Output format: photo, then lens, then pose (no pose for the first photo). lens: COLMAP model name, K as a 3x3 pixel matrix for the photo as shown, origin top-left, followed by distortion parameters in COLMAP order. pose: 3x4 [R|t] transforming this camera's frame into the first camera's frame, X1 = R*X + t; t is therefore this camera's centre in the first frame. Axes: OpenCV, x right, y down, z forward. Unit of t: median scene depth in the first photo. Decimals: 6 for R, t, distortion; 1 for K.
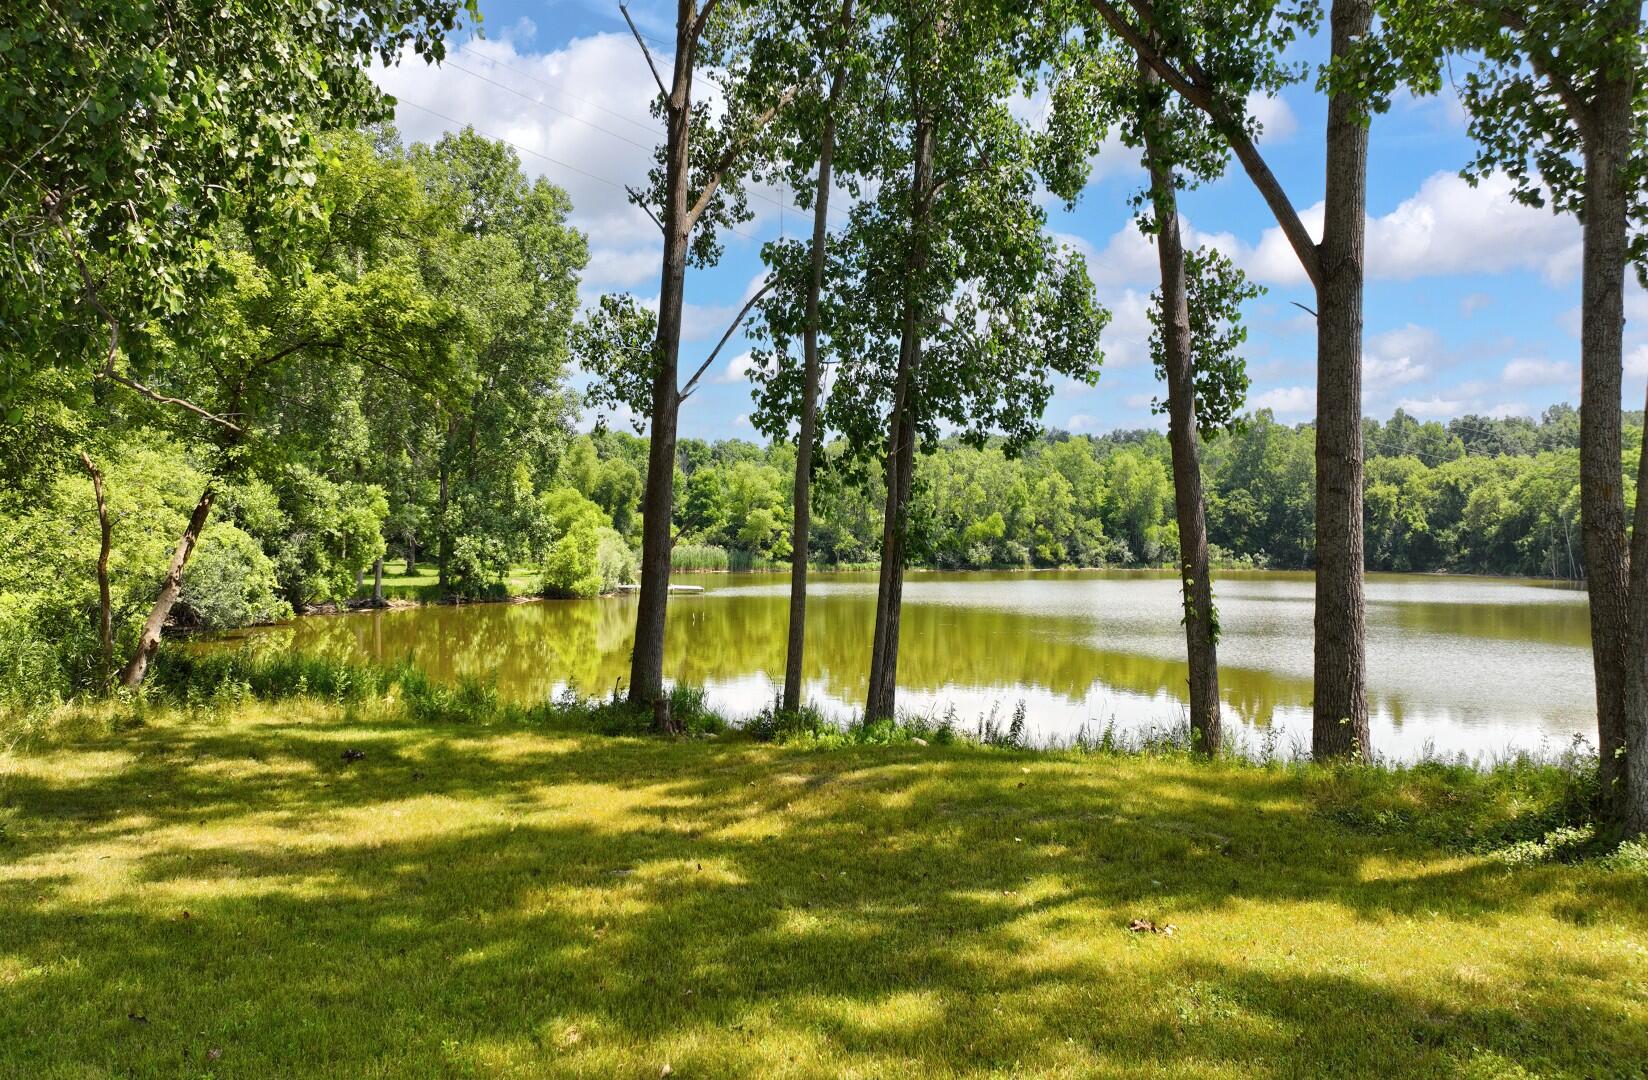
lens RADIAL K [[1154.0, 0, 831.1], [0, 1154.0, 544.2], [0, 0, 1]] dist [0.005932, 0.010571]
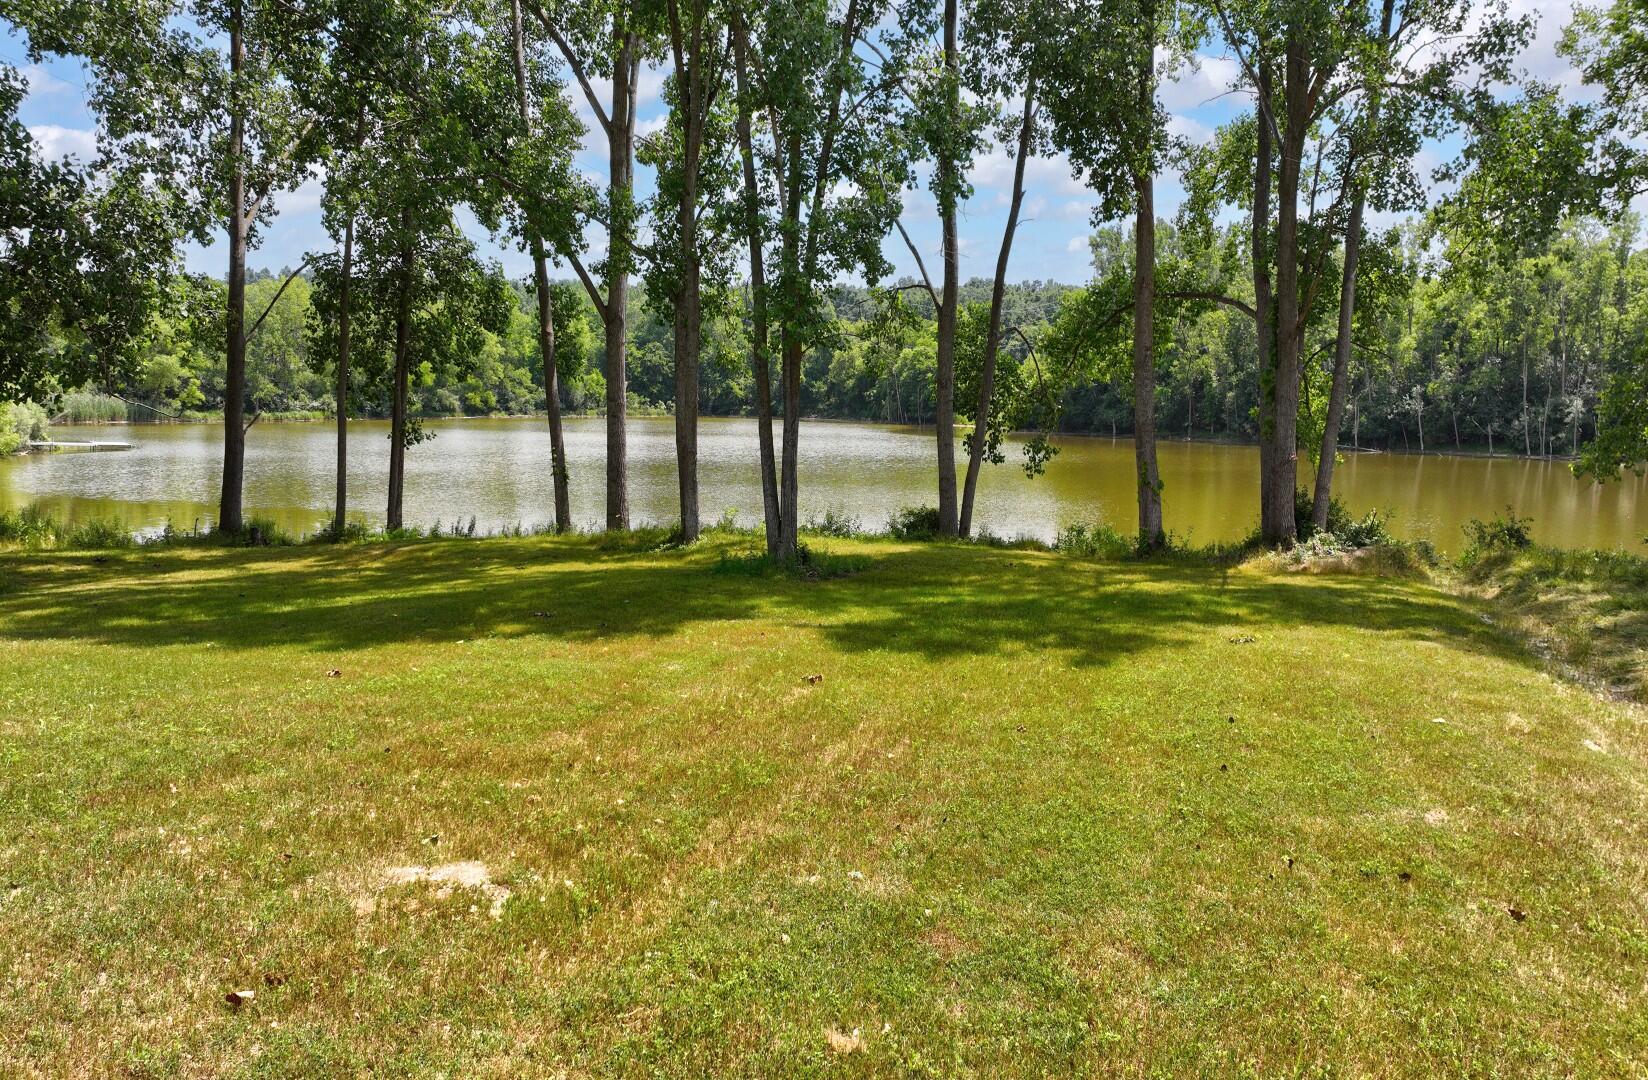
lens RADIAL K [[1139.1, 0, 824.6], [0, 1139.1, 518.7], [0, 0, 1]] dist [0.002802, -0.000300]
pose [[0.887079, -0.045550, 0.459364, -0.245807], [-0.007445, 0.993578, 0.112900, -0.104642], [-0.461557, -0.103571, 0.881044, -1.237648]]
